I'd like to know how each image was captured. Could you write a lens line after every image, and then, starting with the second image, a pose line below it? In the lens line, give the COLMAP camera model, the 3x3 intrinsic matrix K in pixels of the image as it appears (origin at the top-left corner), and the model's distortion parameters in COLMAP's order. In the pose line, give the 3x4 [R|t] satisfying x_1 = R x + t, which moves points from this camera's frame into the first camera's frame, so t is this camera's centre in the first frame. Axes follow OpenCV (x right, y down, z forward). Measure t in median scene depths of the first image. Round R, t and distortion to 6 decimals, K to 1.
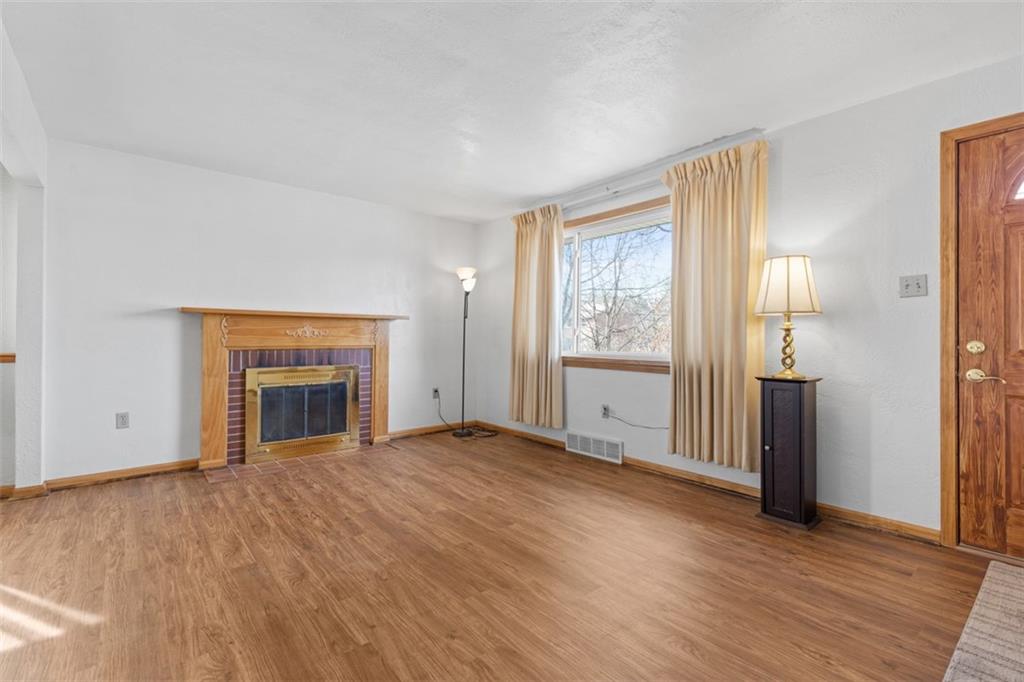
lens RADIAL K [[463.9, 0, 515.2], [0, 463.9, 334.7], [0, 0, 1]] dist [0.010485, -0.001150]
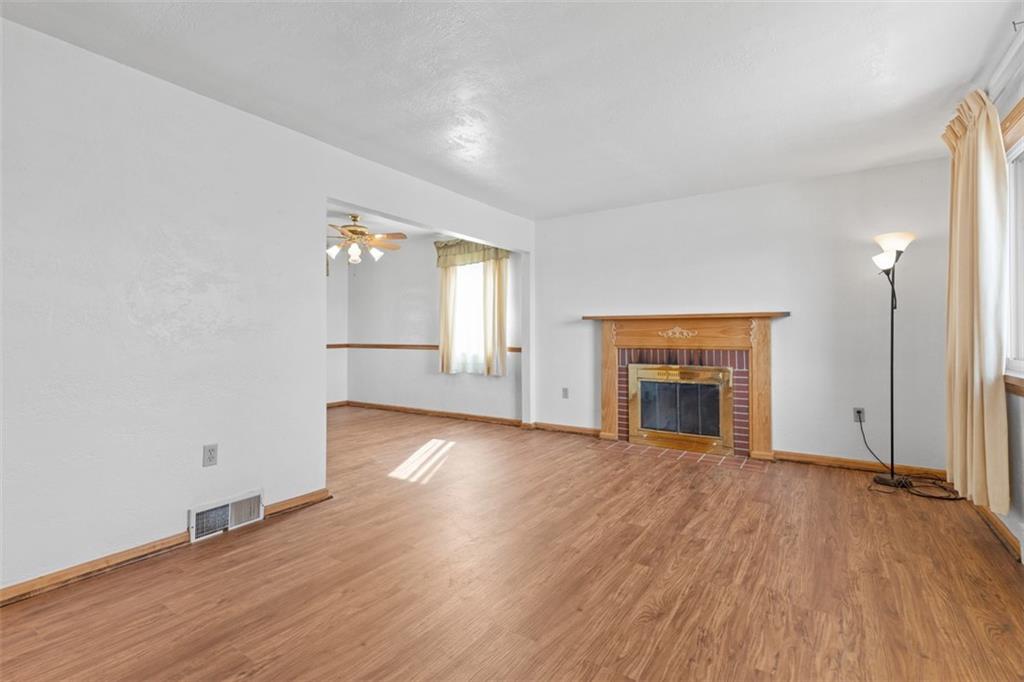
lens RADIAL K [[463.9, 0, 522.1], [0, 463.9, 333.5], [0, 0, 1]] dist [0.010485, -0.001150]
pose [[0.287729, -0.009692, -0.957663, 0.543077], [0.007023, 0.999943, -0.008010, 0.001254], [0.957686, -0.004421, 0.287781, 0.416602]]
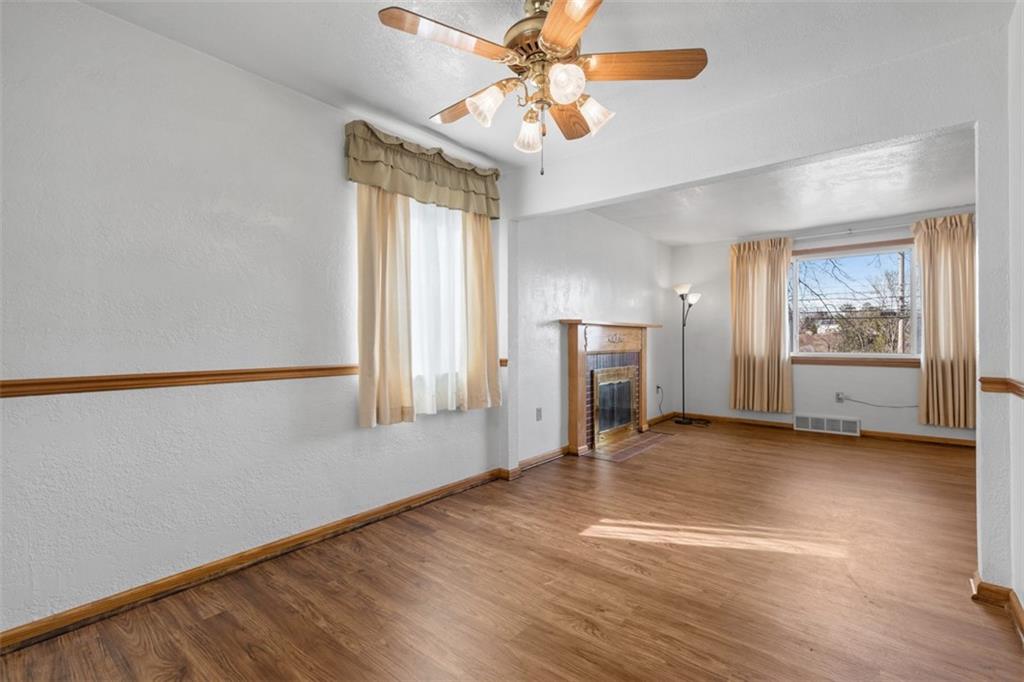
lens RADIAL K [[463.9, 0, 519.8], [0, 463.9, 336.3], [0, 0, 1]] dist [0.010485, -0.001150]
pose [[0.983127, -0.005995, 0.182826, -1.063208], [0.006825, 0.999969, -0.003911, -0.010716], [-0.182797, 0.005093, 0.983138, -0.152251]]
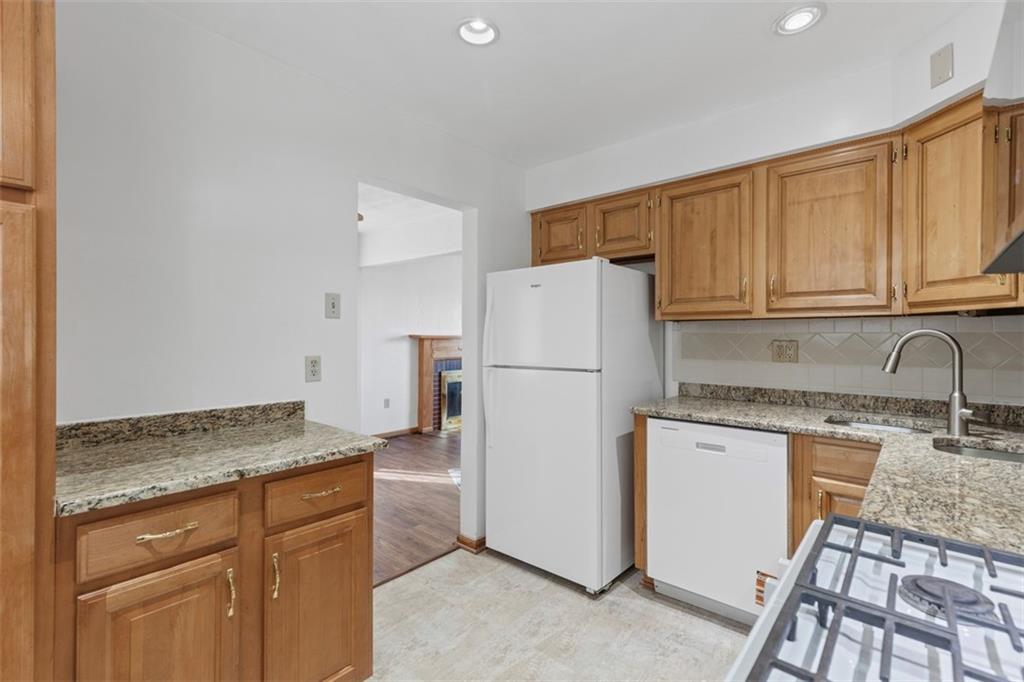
lens RADIAL K [[463.9, 0, 515.7], [0, 463.9, 335.4], [0, 0, 1]] dist [0.010485, -0.001150]
pose [[0.988904, -0.003323, 0.148517, -0.607381], [0.002938, 0.999992, 0.002811, -0.059917], [-0.148525, -0.002343, 0.988906, -0.680519]]
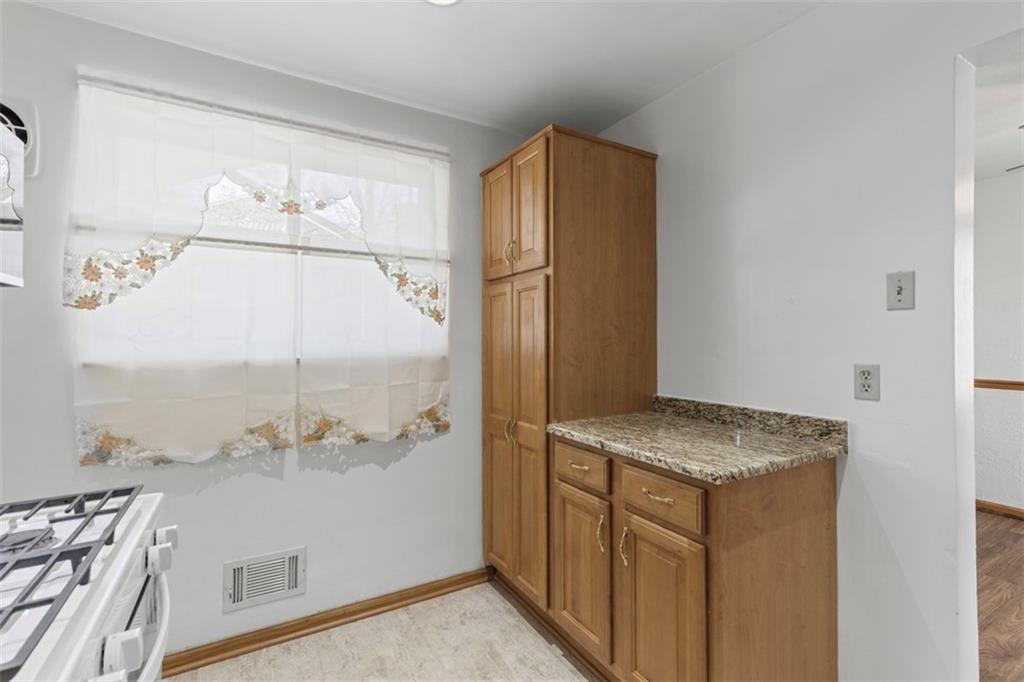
lens RADIAL K [[463.9, 0, 516.0], [0, 463.9, 336.6], [0, 0, 1]] dist [0.010485, -0.001150]
pose [[-0.178010, -0.007754, -0.983998, -0.306754], [0.008384, 0.999921, -0.009396, -0.057311], [0.983993, -0.009923, -0.177930, -0.312575]]
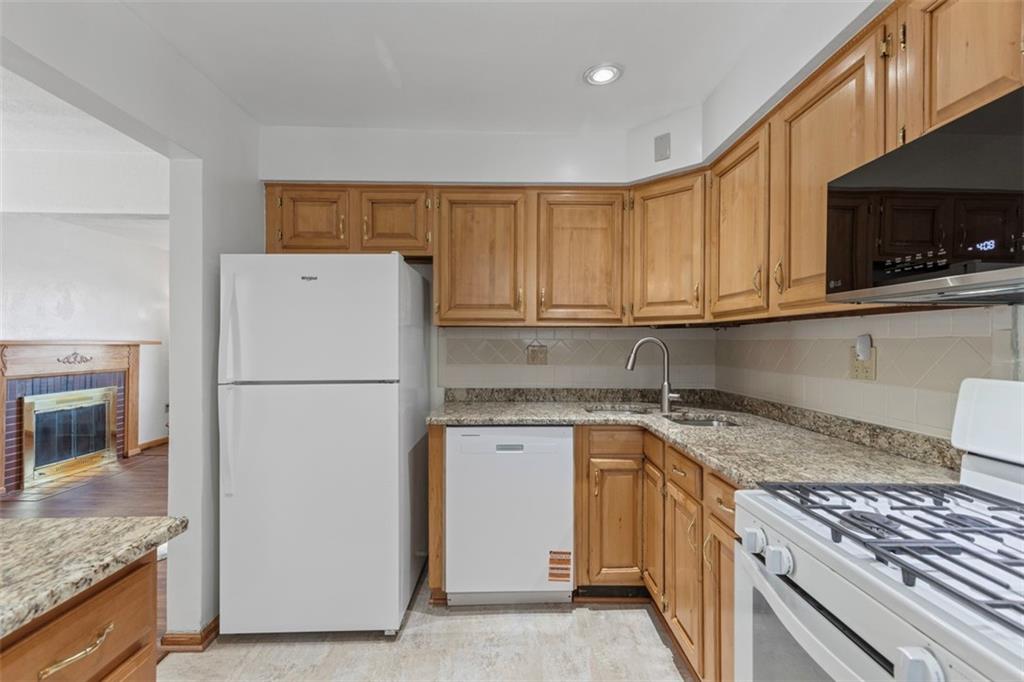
lens RADIAL K [[463.9, 0, 509.1], [0, 463.9, 345.2], [0, 0, 1]] dist [0.010485, -0.001150]
pose [[0.637364, -0.005099, 0.770546, -0.747736], [-0.002708, 0.999957, 0.008856, -0.057792], [-0.770558, -0.007731, 0.637323, -0.531954]]
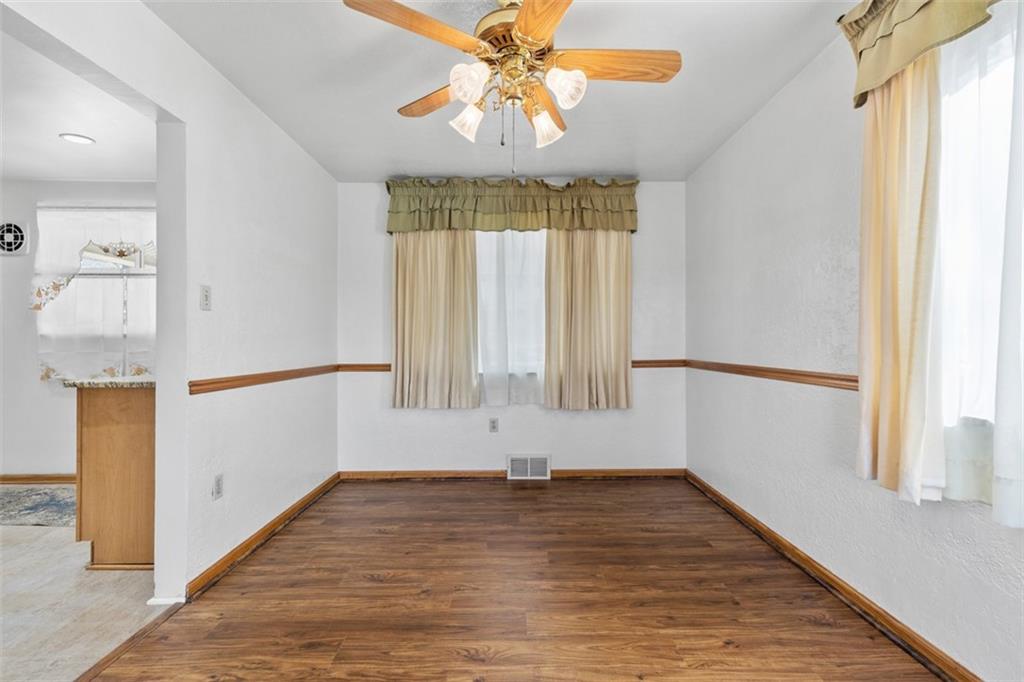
lens RADIAL K [[463.9, 0, 514.0], [0, 463.9, 342.9], [0, 0, 1]] dist [0.010485, -0.001150]
pose [[-0.650088, -0.004852, -0.759843, -0.577647], [0.005835, 0.999918, -0.011377, -0.002379], [0.759836, -0.011830, -0.650007, 0.653571]]
